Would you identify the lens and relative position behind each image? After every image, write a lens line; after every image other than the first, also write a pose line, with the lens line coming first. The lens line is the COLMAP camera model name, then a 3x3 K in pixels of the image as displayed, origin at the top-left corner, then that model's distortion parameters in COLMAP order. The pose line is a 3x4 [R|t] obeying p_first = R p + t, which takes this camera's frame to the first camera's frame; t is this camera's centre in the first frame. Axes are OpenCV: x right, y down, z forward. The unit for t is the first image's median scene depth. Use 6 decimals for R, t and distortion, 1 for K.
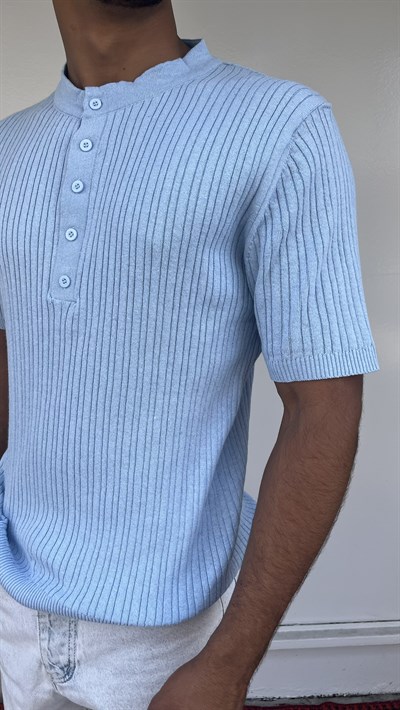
lens RADIAL K [[526.5, 0, 200.0], [0, 526.5, 355.0], [0, 0, 1]] dist [-0.006508, -0.000439]
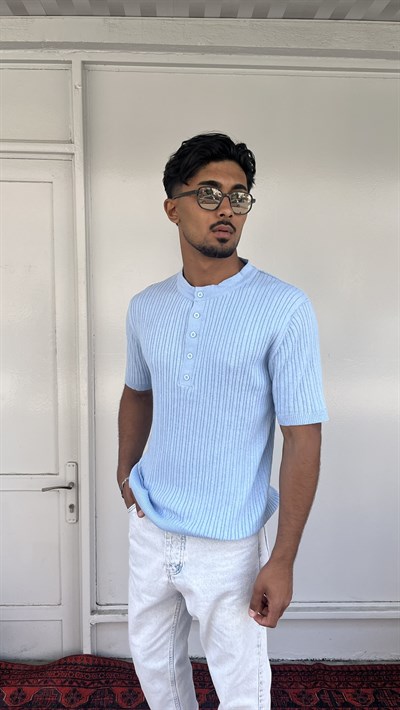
lens RADIAL K [[530.5, 0, 200.0], [0, 530.5, 355.0], [0, 0, 1]] dist [0.075570, -0.126852]
pose [[0.999737, 0.020521, -0.010254, -0.180922], [-0.021290, 0.996448, -0.081480, -0.053323], [0.008546, 0.081677, 0.996622, -1.232420]]
